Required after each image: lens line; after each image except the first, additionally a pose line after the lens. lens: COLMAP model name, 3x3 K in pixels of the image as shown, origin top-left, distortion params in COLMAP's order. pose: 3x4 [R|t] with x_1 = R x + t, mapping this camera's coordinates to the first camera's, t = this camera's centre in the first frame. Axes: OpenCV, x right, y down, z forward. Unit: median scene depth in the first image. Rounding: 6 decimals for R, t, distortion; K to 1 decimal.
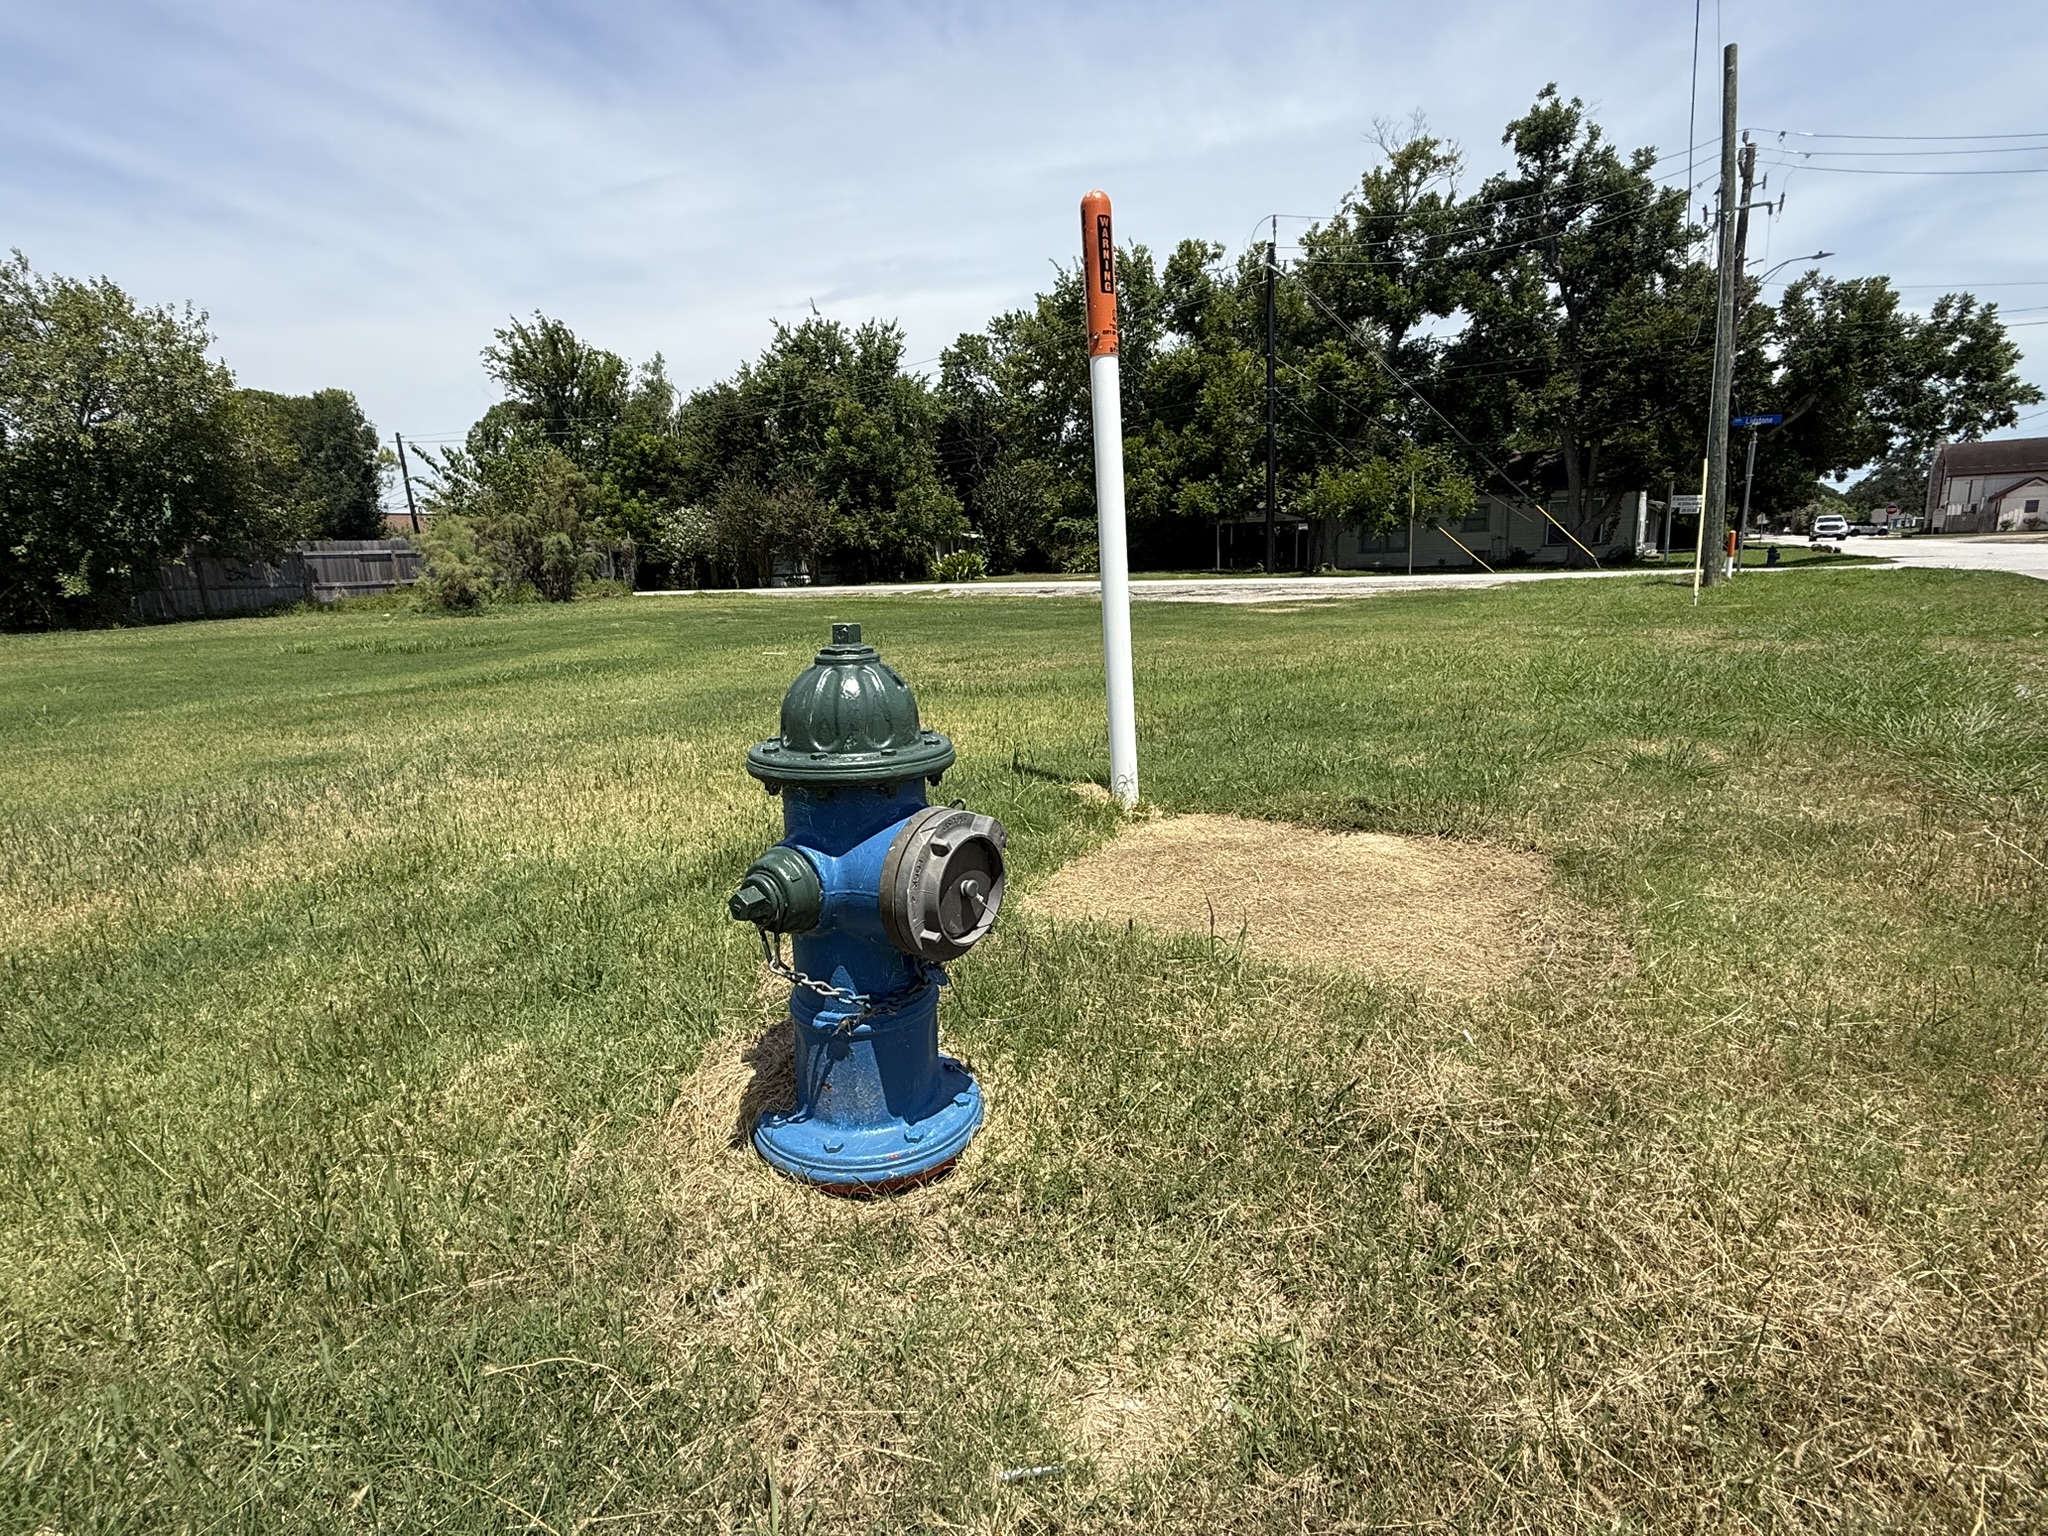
lens RADIAL K [[1000.8, 0, 1014.7], [0, 1000.8, 766.3], [0, 0, 1]] dist [0.000172, 0.000300]
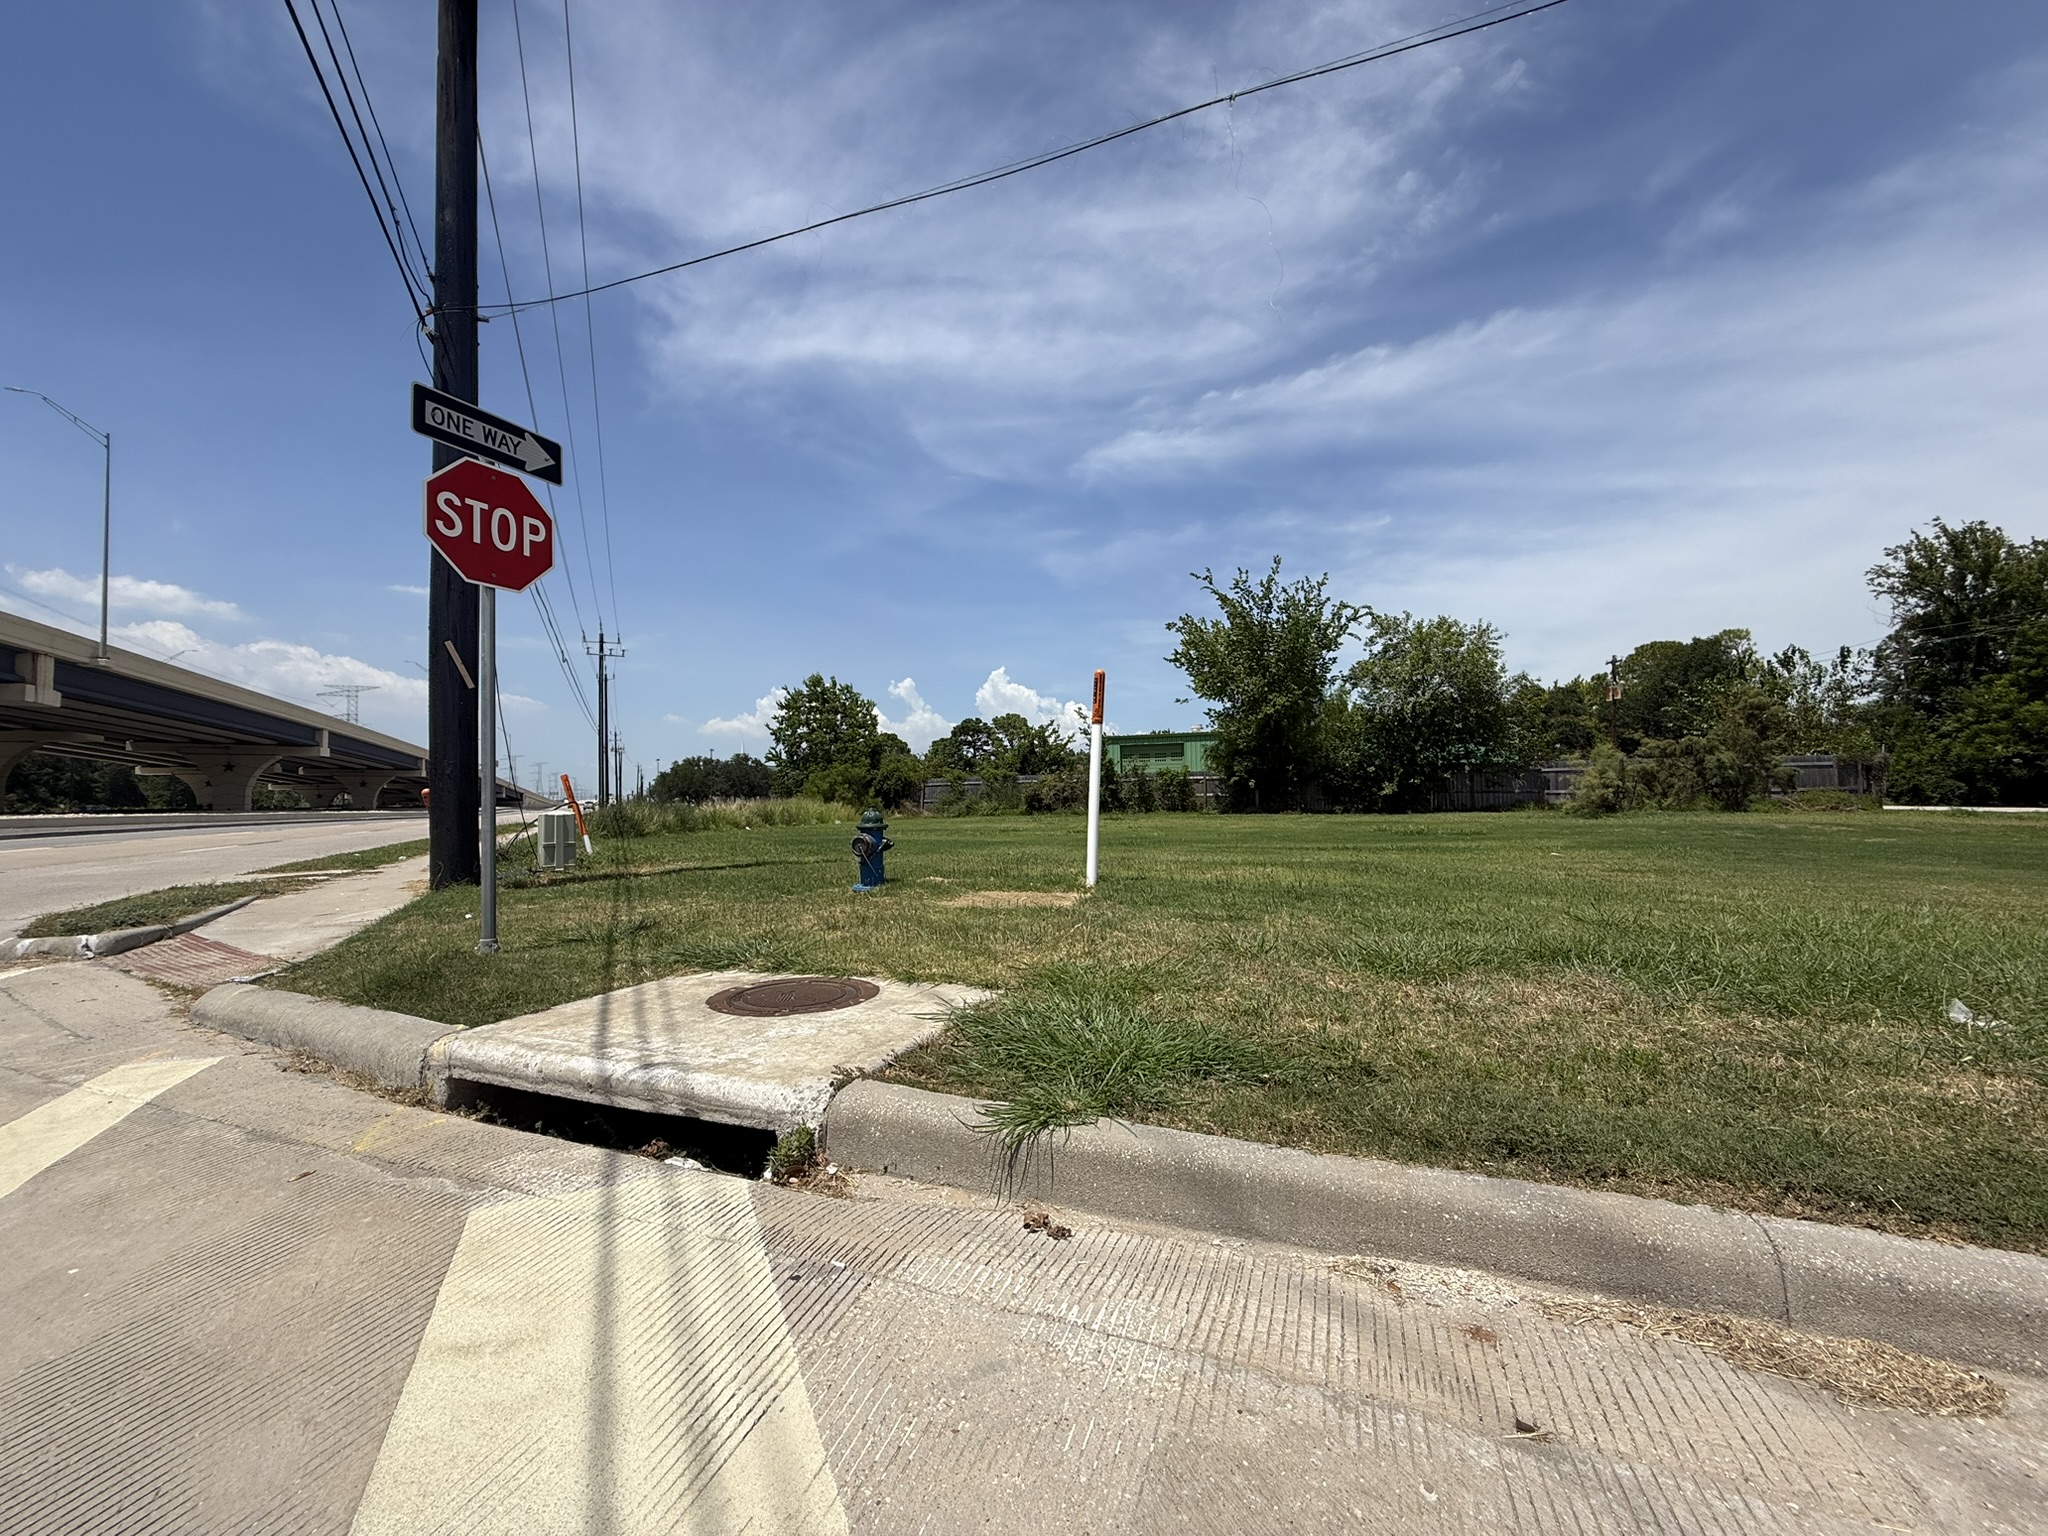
lens RADIAL K [[814.9, 0, 1013.1], [0, 814.9, 769.5], [0, 0, 1]] dist [0.000696, 0.000005]
pose [[0.215277, -0.002689, -0.976549, 0.194922], [-0.192816, 0.980193, -0.045205, -0.010949], [0.957328, 0.198026, 0.210495, 0.024373]]
